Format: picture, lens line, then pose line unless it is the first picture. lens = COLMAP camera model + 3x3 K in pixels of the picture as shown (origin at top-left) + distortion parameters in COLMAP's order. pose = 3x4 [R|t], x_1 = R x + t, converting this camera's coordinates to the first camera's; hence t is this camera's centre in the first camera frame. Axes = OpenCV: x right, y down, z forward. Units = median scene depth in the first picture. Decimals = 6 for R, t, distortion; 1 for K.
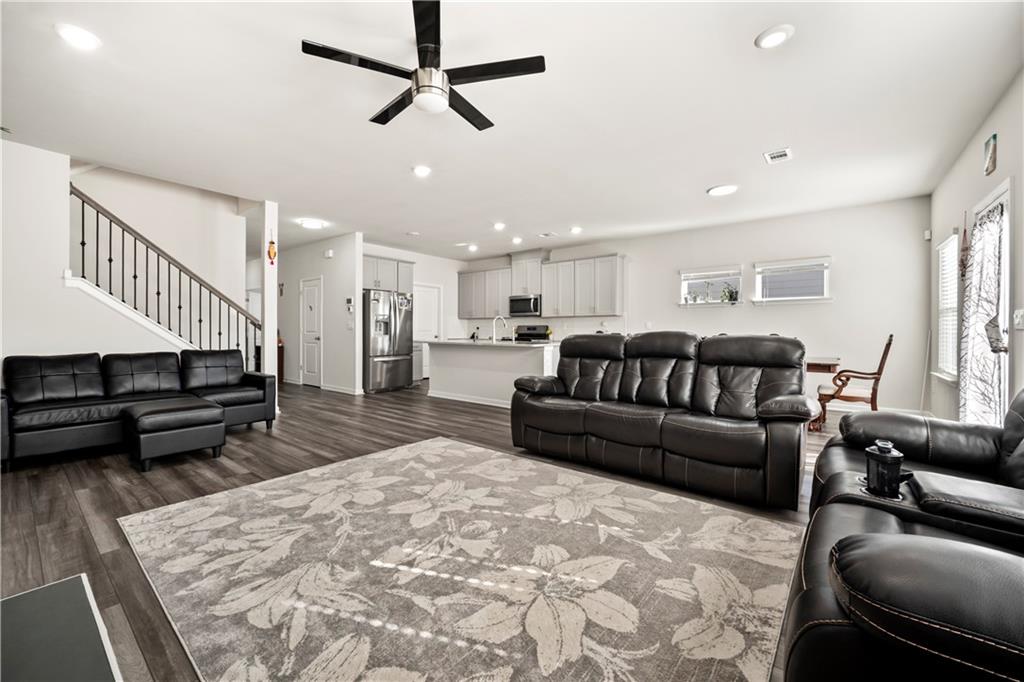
lens RADIAL K [[404.6, 0, 516.2], [0, 404.6, 337.0], [0, 0, 1]] dist [-0.009821, -0.000258]
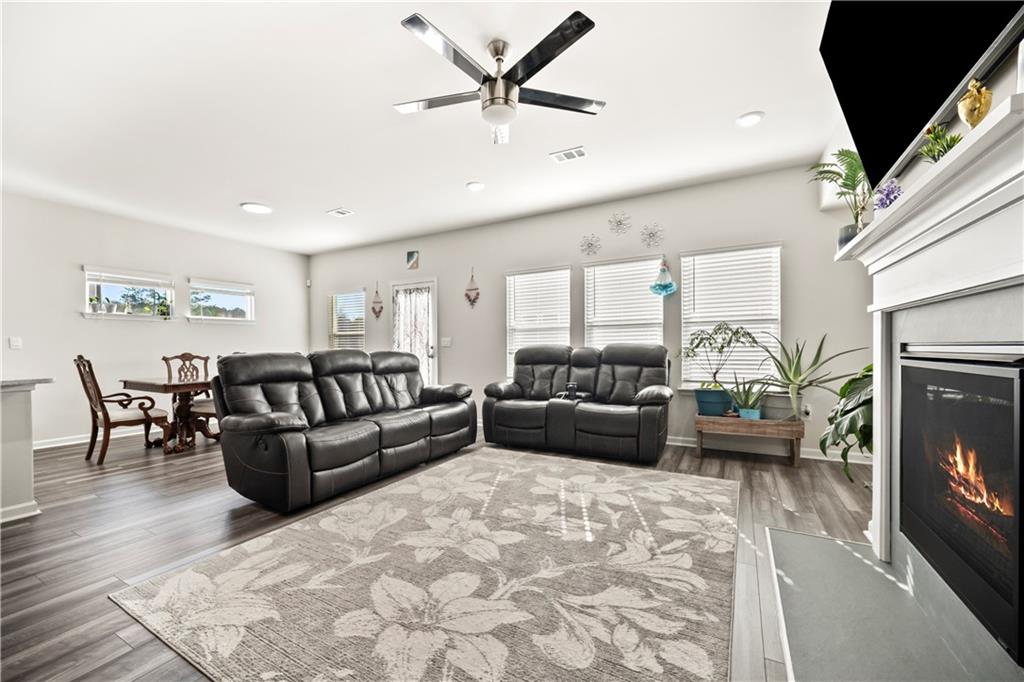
lens RADIAL K [[404.6, 0, 505.9], [0, 404.6, 344.0], [0, 0, 1]] dist [-0.009821, -0.000258]
pose [[-0.146972, 0.006453, 0.989120, -0.746720], [0.024211, 0.999703, -0.002925, -0.012615], [-0.988844, 0.023517, -0.147084, 0.700125]]
